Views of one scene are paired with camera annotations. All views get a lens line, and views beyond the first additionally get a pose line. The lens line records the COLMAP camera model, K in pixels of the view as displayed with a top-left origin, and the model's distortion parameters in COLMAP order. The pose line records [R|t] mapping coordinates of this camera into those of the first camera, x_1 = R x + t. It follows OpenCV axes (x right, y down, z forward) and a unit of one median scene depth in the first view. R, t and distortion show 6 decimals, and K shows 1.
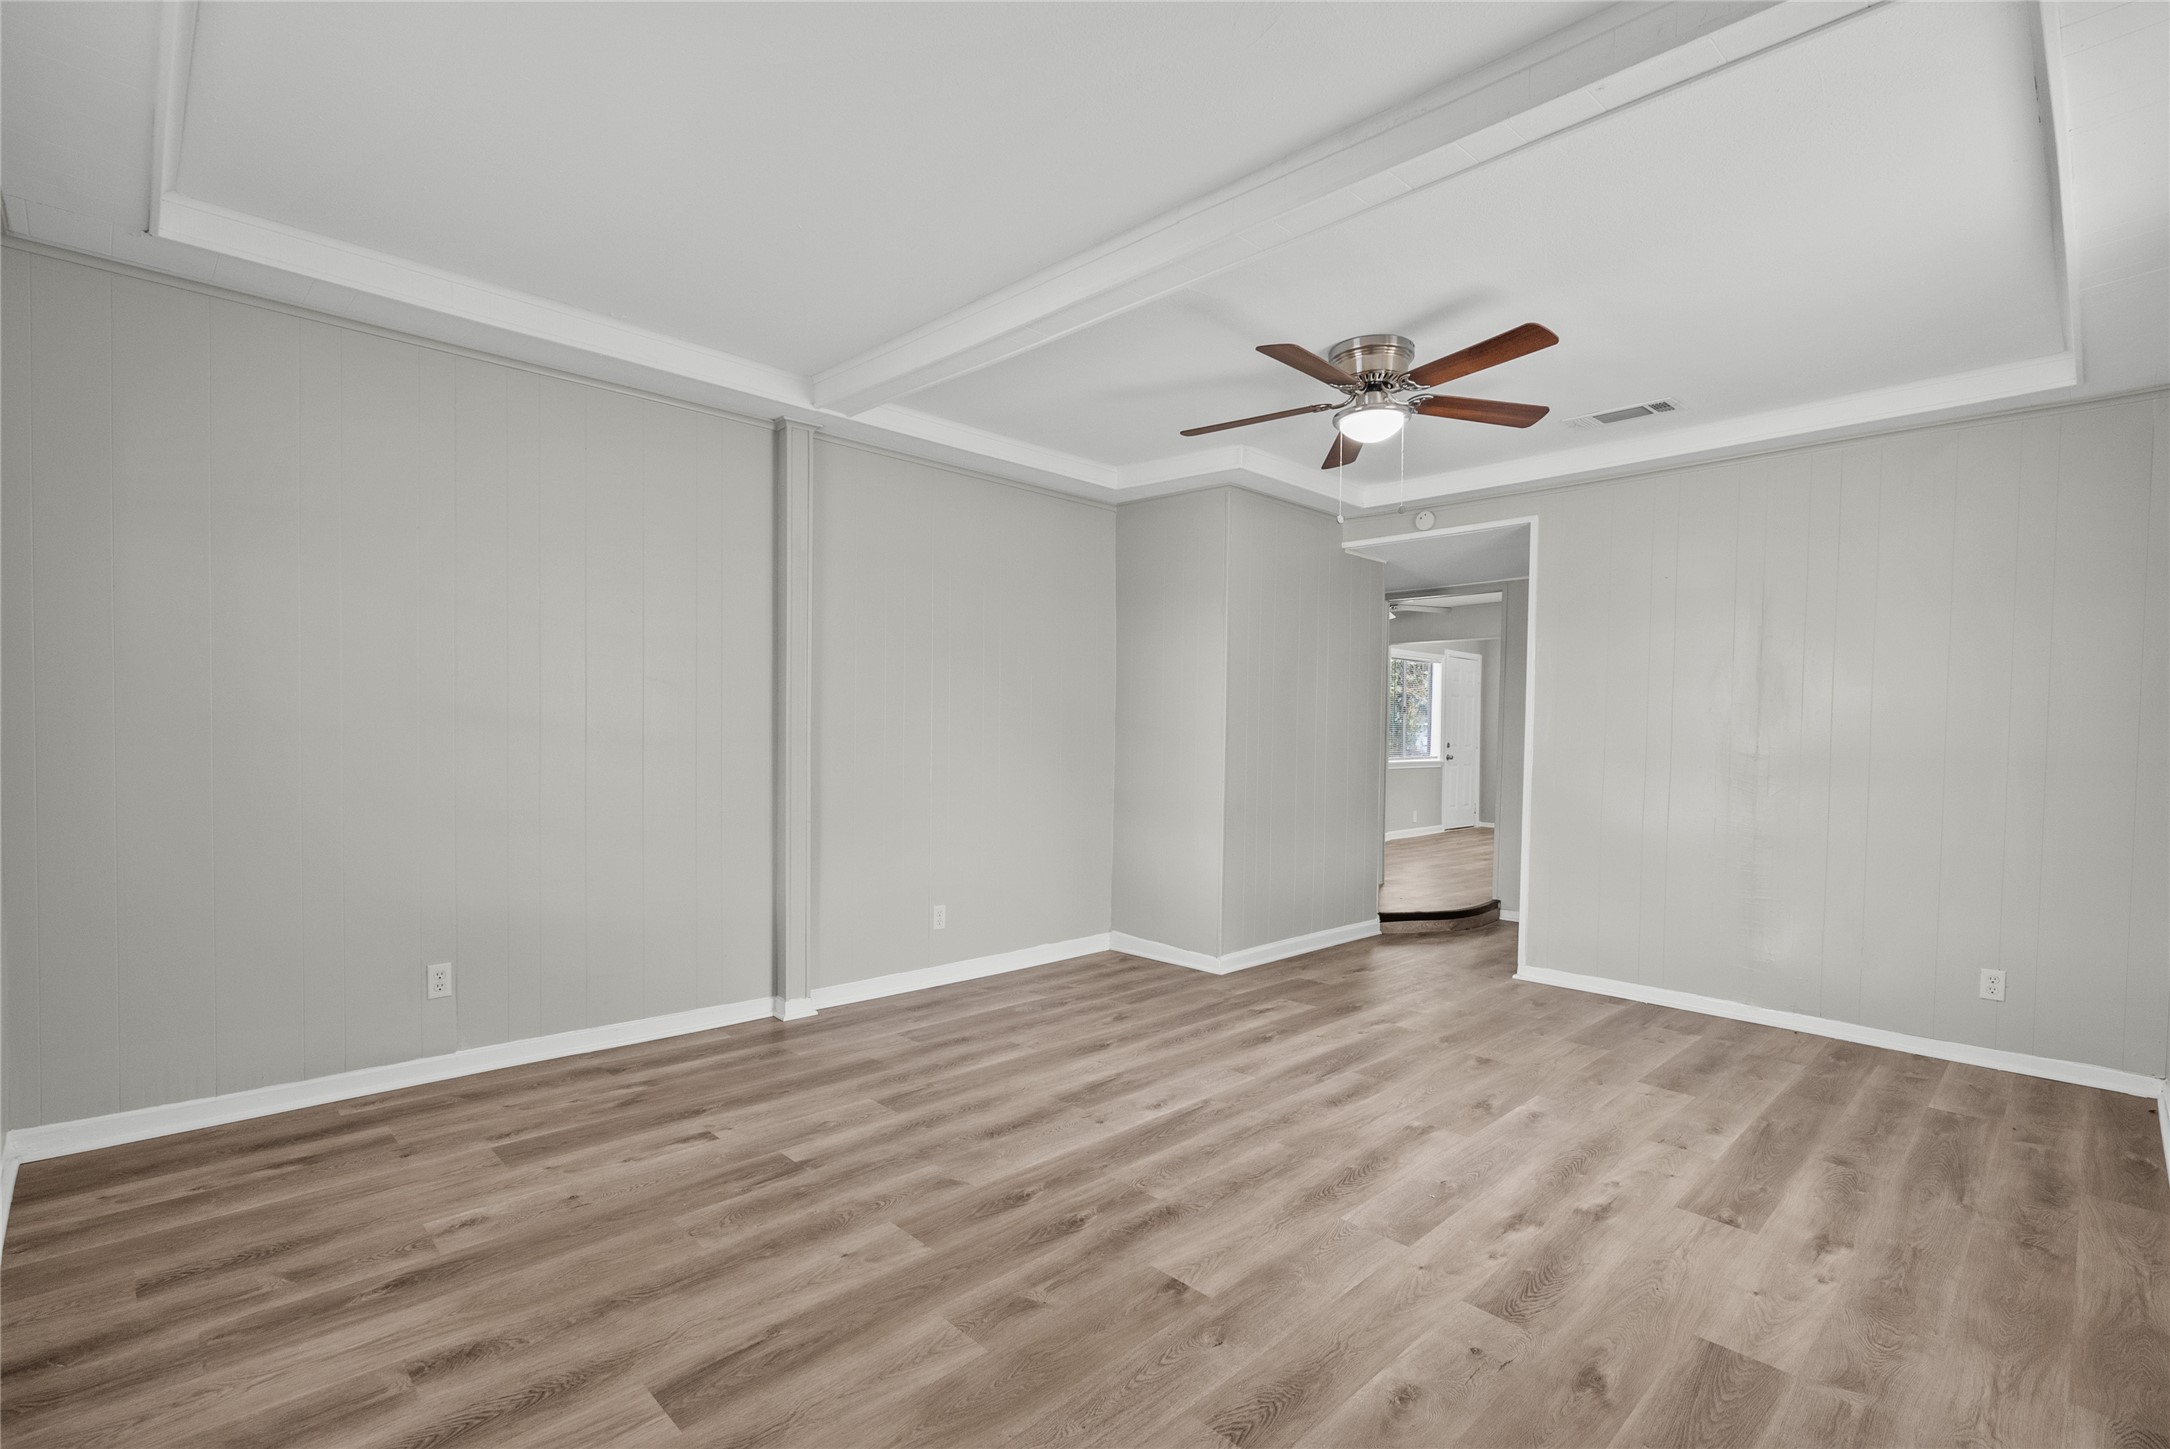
lens RADIAL K [[1004.9, 0, 1085.0], [0, 1004.9, 724.5], [0, 0, 1]] dist [-0.004052, 0.000039]
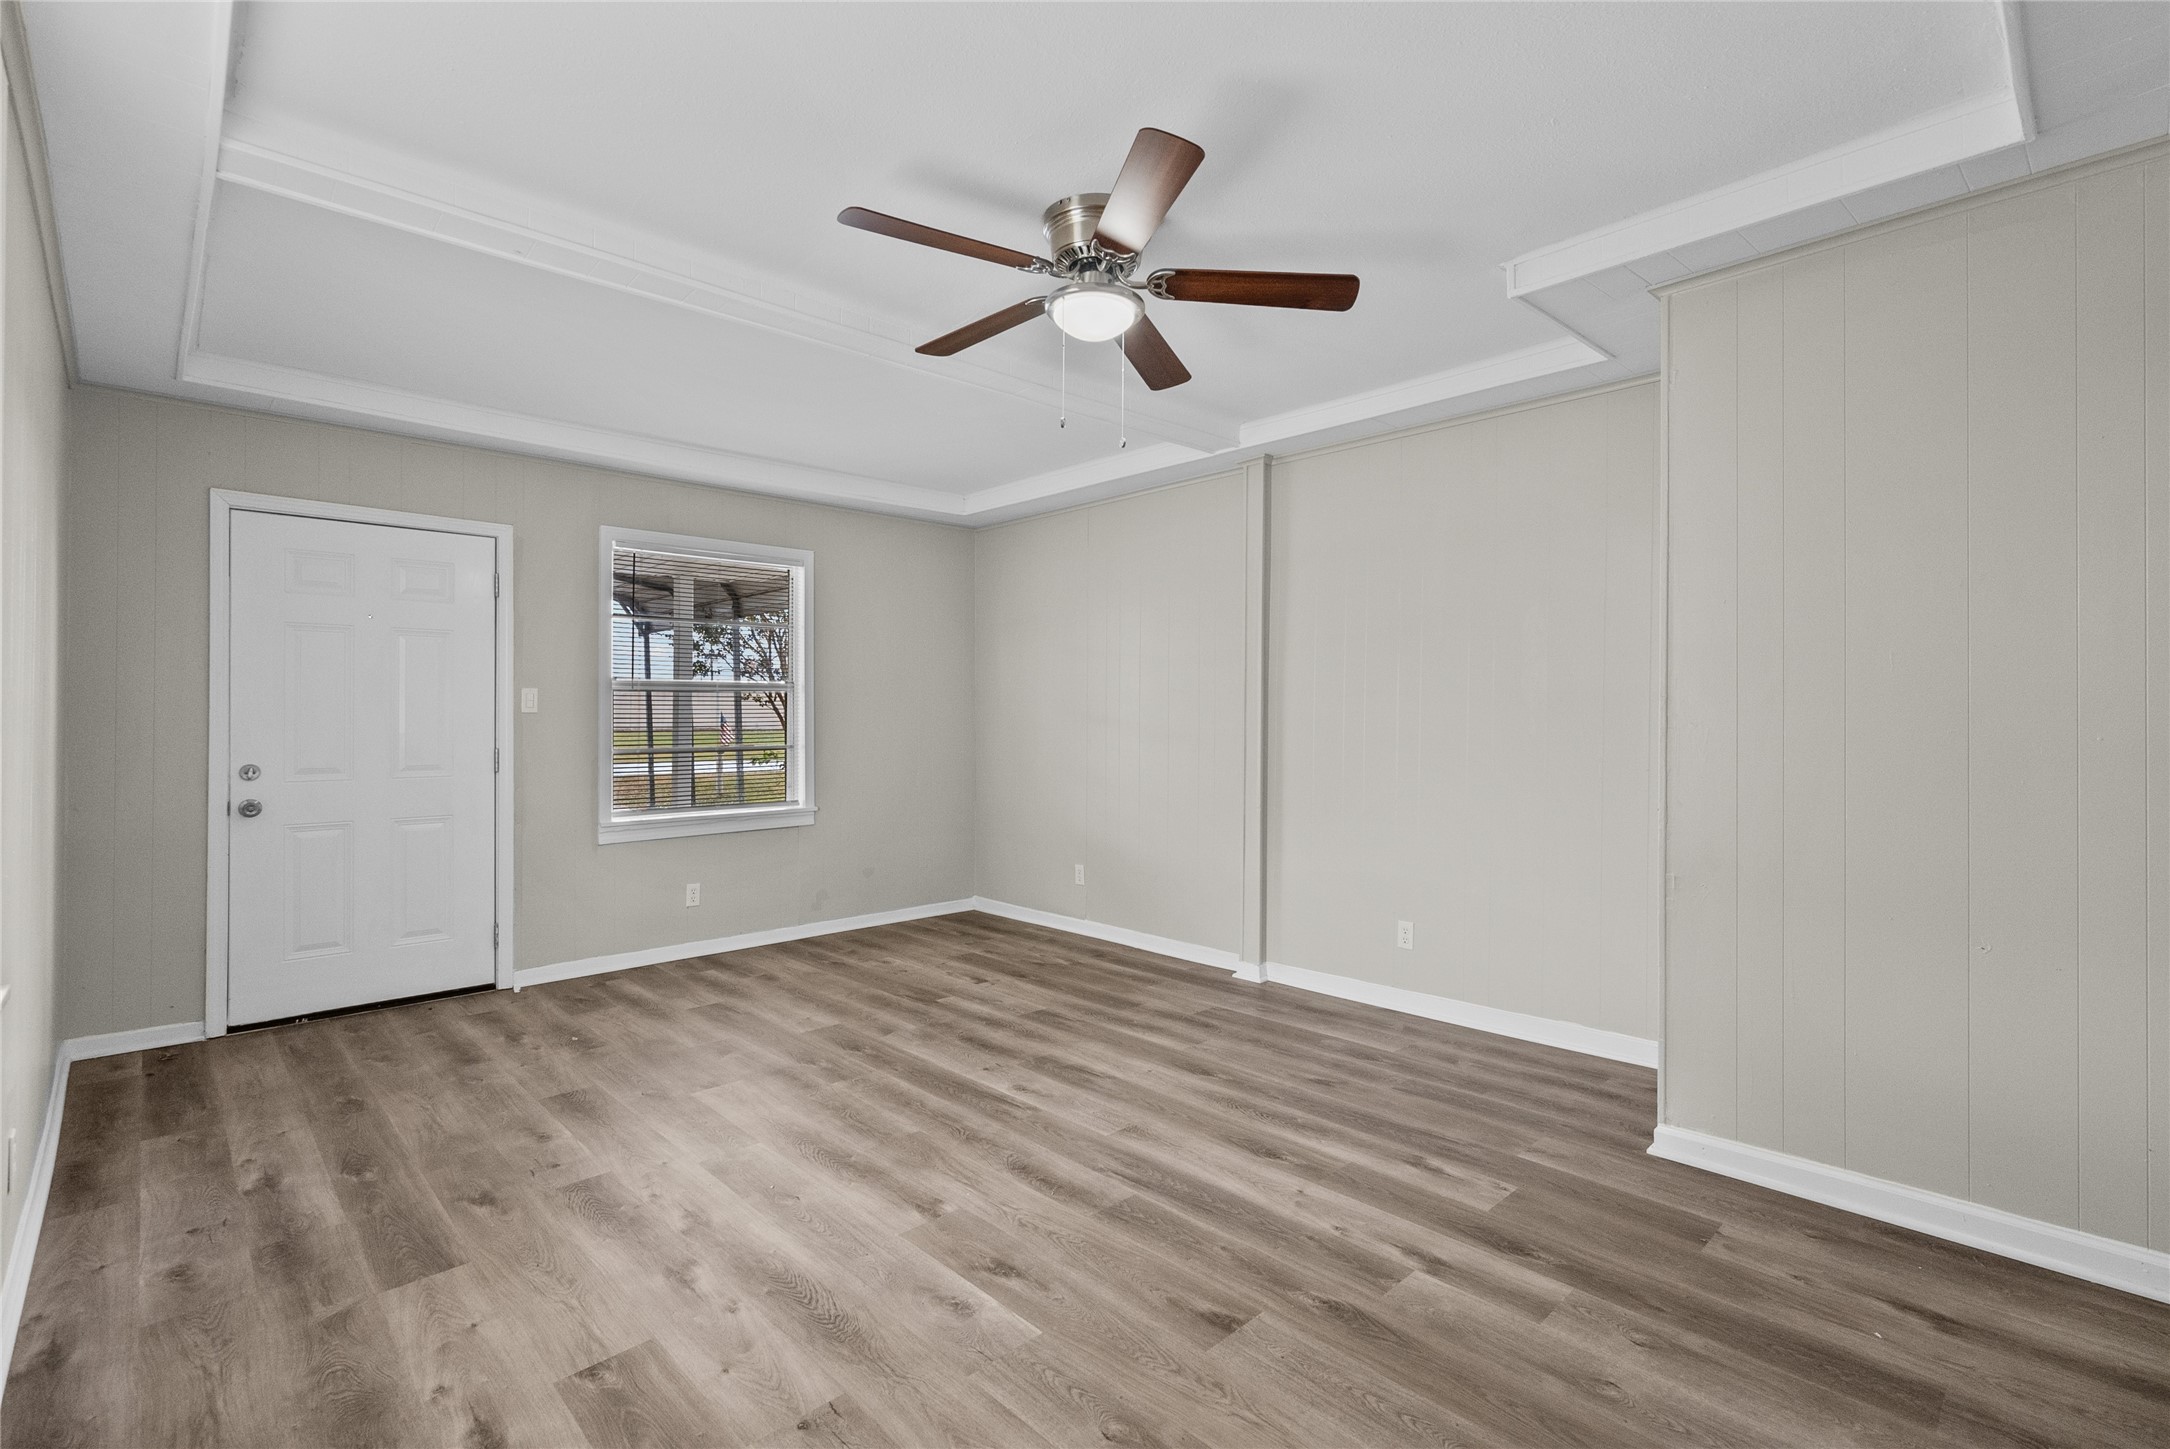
lens RADIAL K [[984.5, 0, 1087.7], [0, 984.5, 715.7], [0, 0, 1]] dist [-0.003352, 0.000174]
pose [[-0.013037, -0.021391, -0.999686, 1.103661], [0.008100, 0.999736, -0.021498, 0.021945], [0.999882, -0.008378, -0.012861, 1.105889]]
